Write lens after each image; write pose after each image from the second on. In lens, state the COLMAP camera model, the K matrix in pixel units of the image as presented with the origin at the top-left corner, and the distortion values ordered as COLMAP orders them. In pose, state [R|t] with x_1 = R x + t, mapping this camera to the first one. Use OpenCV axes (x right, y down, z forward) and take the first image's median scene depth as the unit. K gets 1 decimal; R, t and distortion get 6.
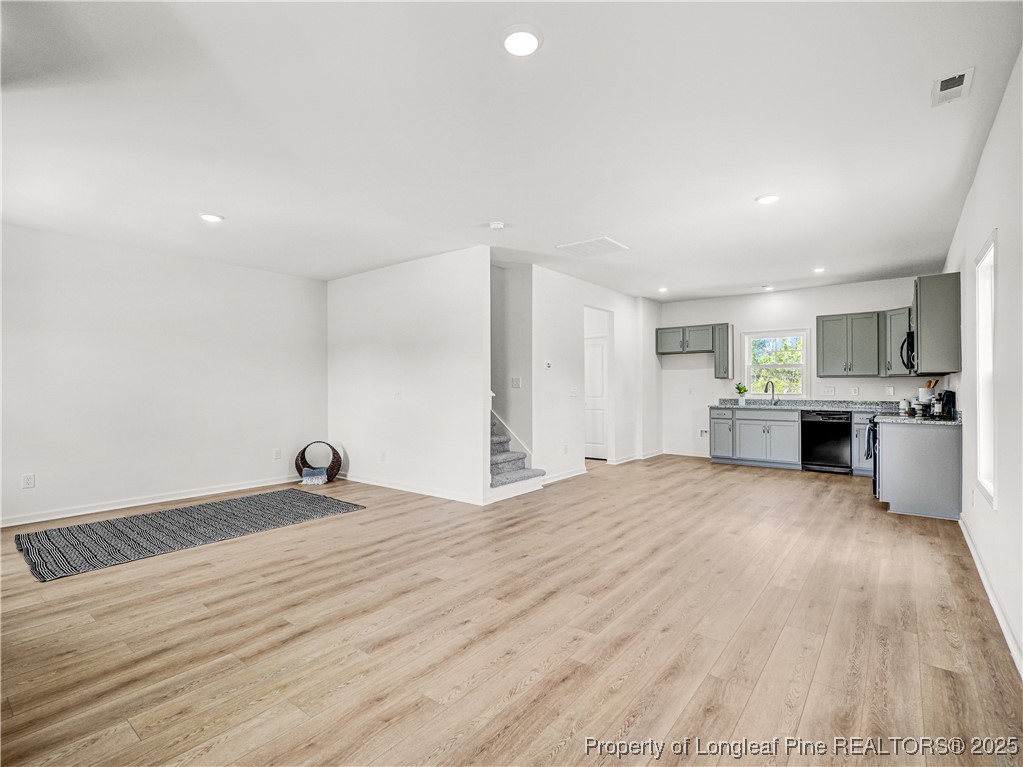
lens RADIAL K [[494.0, 0, 514.3], [0, 494.0, 383.9], [0, 0, 1]] dist [-0.006097, 0.003687]
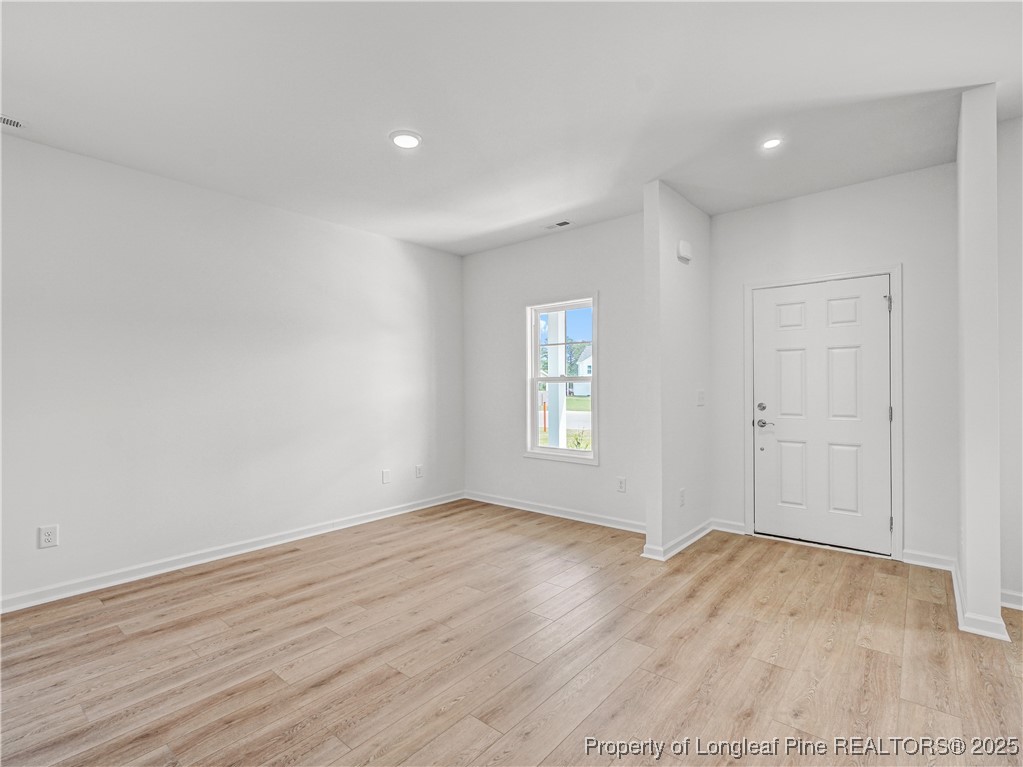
lens RADIAL K [[494.0, 0, 510.4], [0, 494.0, 381.2], [0, 0, 1]] dist [-0.006097, 0.003687]
pose [[-0.999237, 0.013975, 0.036482, -0.139507], [0.013495, 0.999820, -0.013355, 0.001806], [-0.036662, -0.012852, -0.999245, 1.038723]]
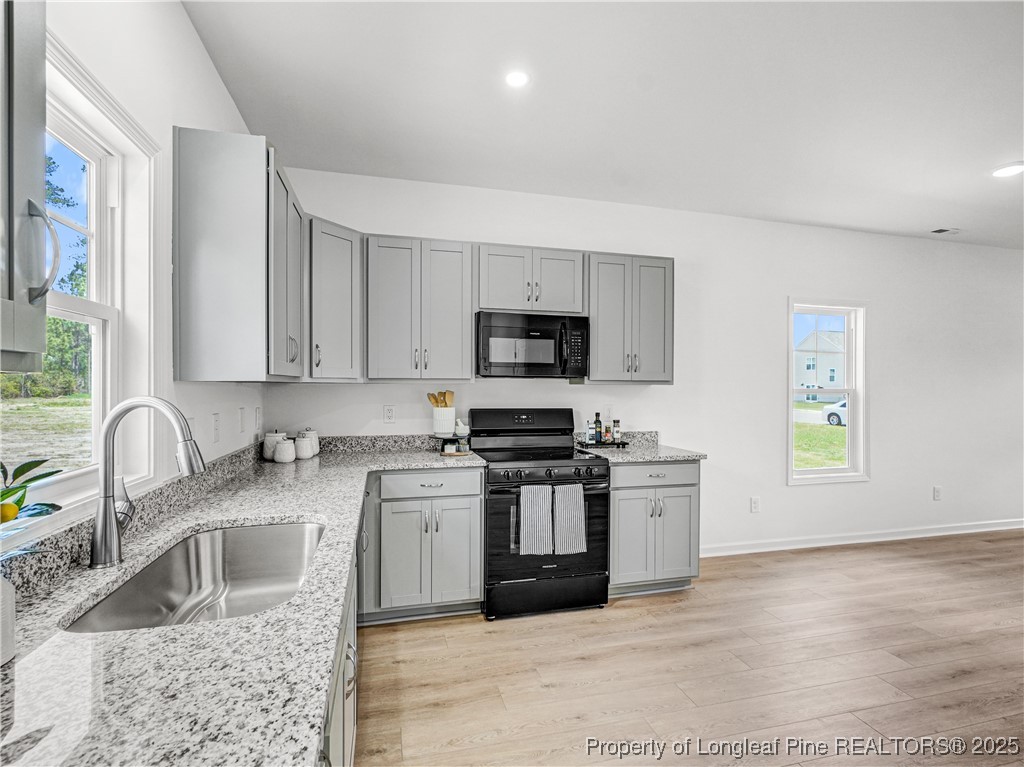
lens RADIAL K [[494.5, 0, 506.4], [0, 494.5, 384.7], [0, 0, 1]] dist [-0.006097, 0.003687]
pose [[-0.795273, 0.000938, 0.606251, 0.543983], [-0.004763, 0.999958, -0.007795, -0.016664], [-0.606233, -0.009087, -0.795235, 1.697465]]
